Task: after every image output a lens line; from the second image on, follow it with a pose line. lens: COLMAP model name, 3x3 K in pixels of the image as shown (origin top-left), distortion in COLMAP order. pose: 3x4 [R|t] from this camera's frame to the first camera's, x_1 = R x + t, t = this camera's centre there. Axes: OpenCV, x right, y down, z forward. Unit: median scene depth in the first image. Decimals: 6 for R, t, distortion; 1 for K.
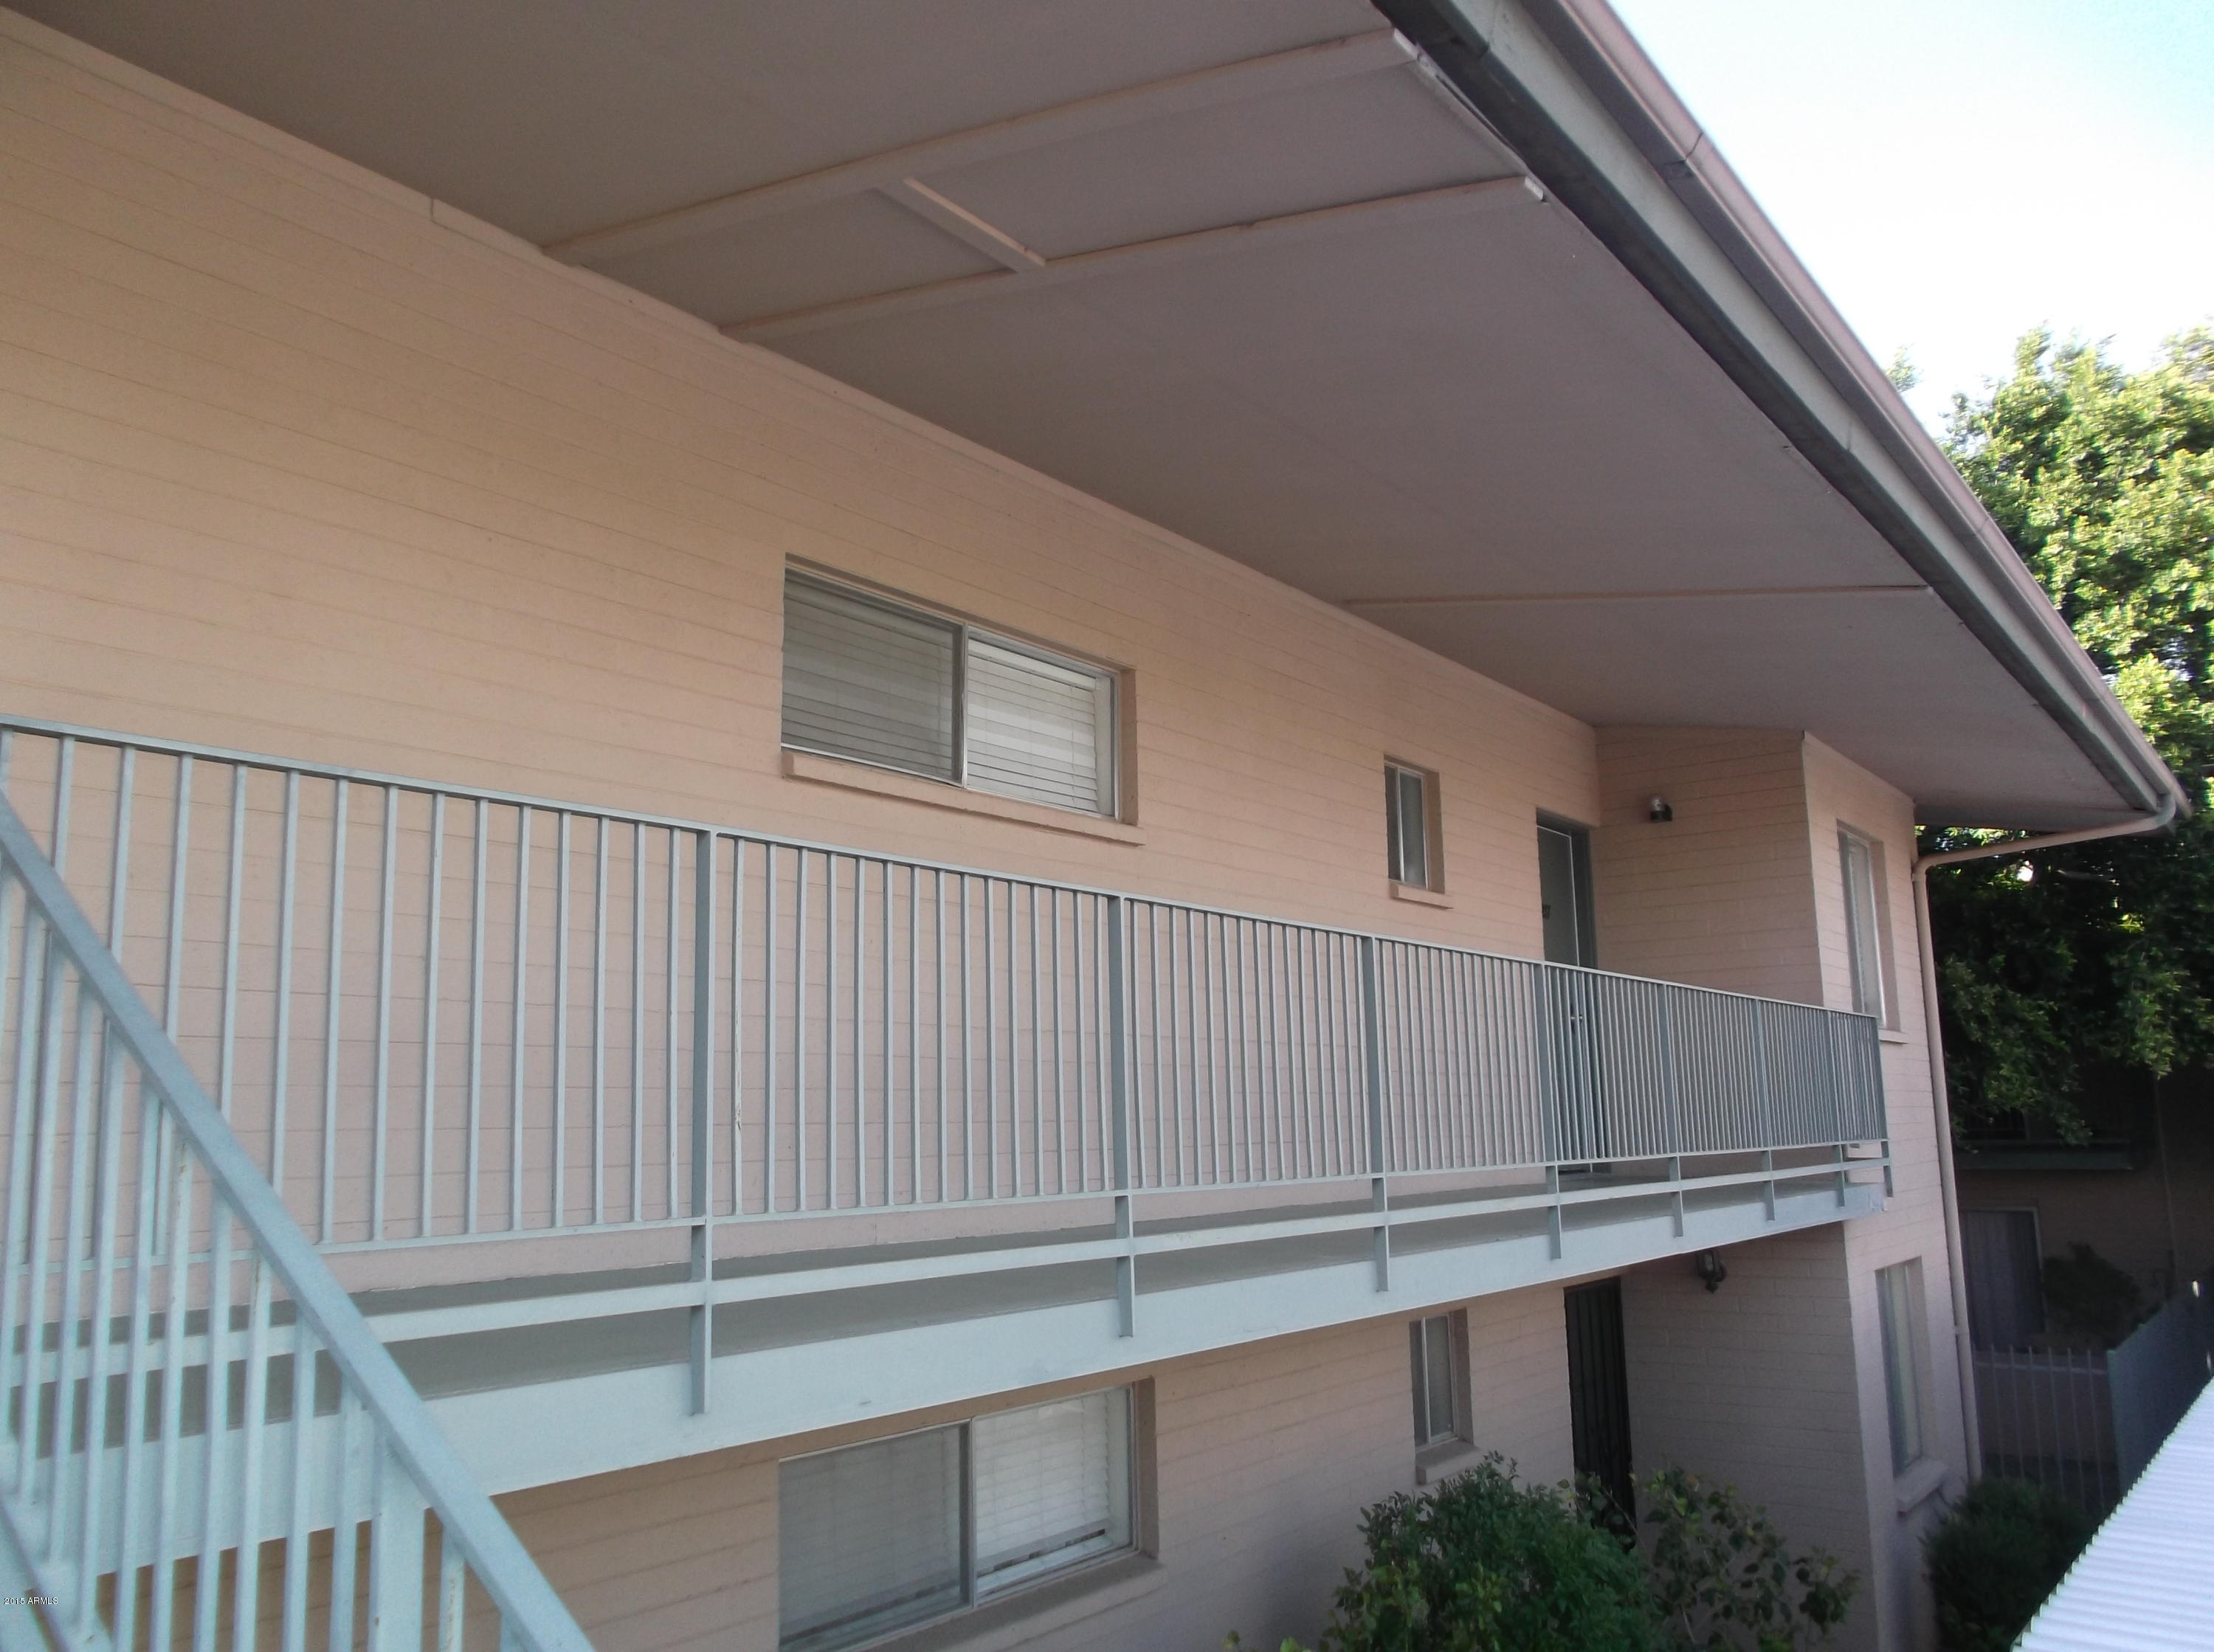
lens RADIAL K [[1780.1, 0, 1109.3], [0, 1780.1, 796.7], [0, 0, 1]] dist [-0.007224, 0.006794]
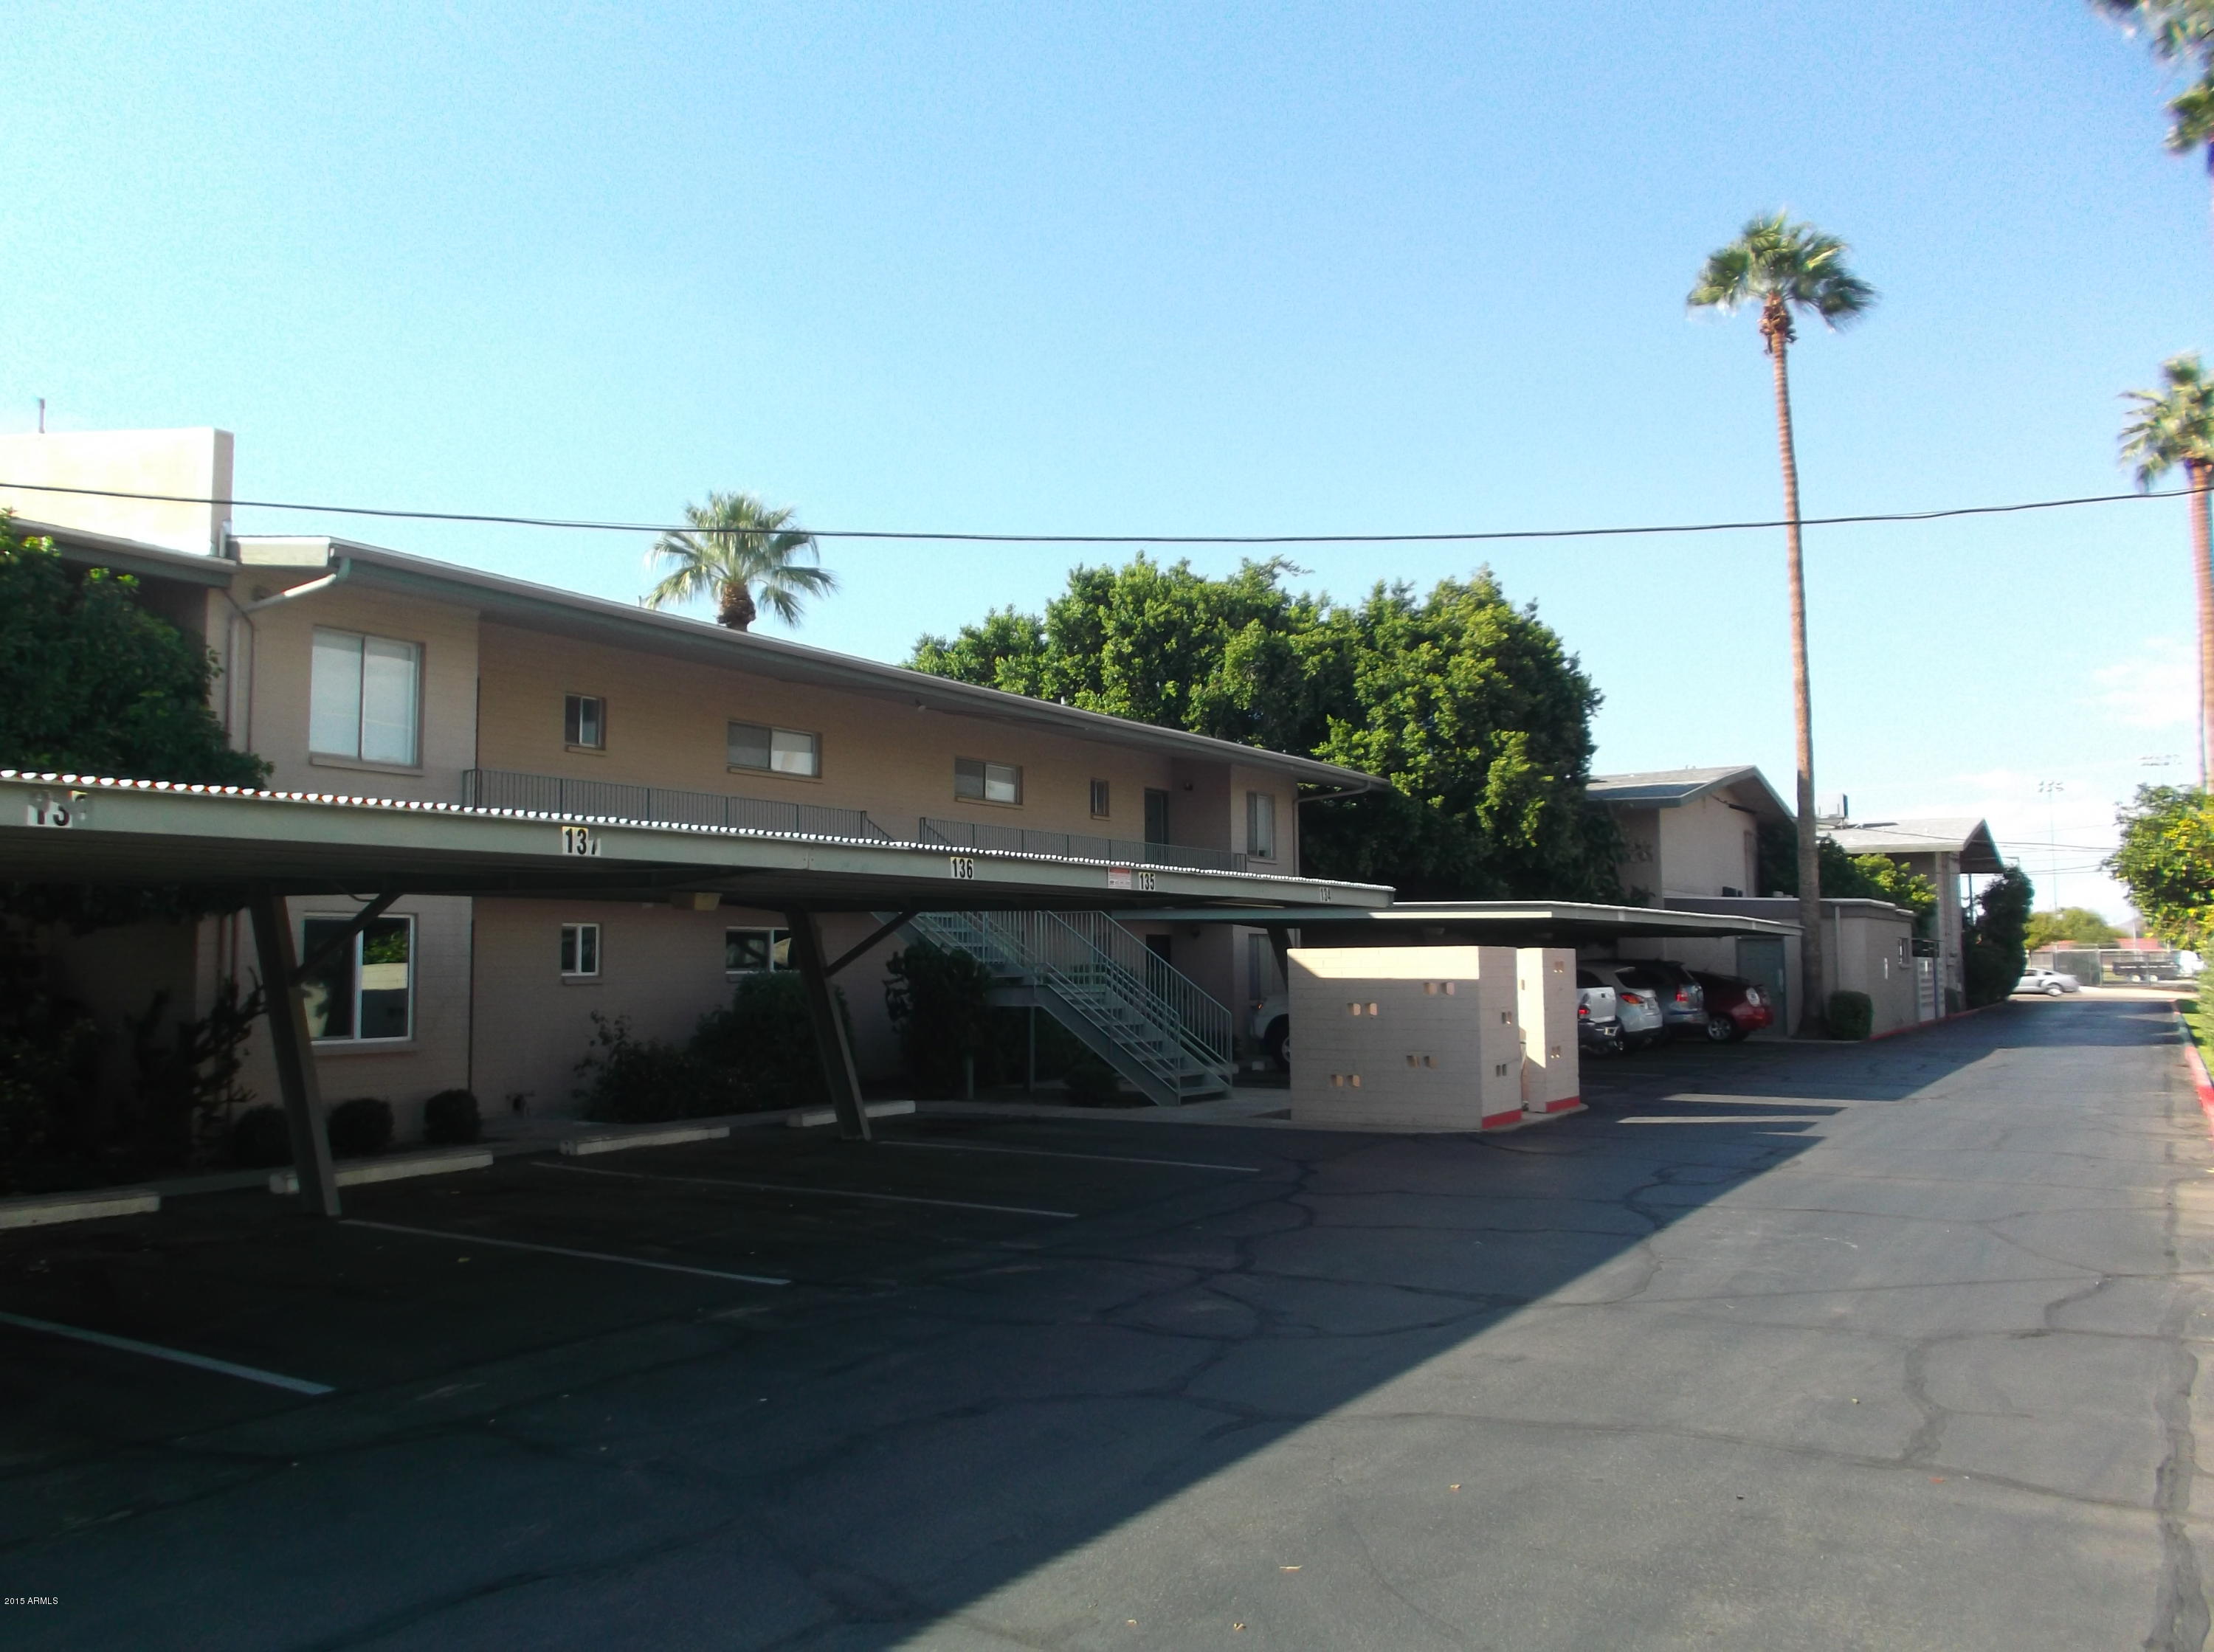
lens RADIAL K [[1780.1, 0, 1109.3], [0, 1780.1, 796.7], [0, 0, 1]] dist [-0.007224, 0.006794]
pose [[0.994980, 0.022882, 0.097428, -0.129507], [-0.032217, 0.994922, 0.095354, -0.282615], [-0.094751, -0.098014, 0.990664, -2.163356]]
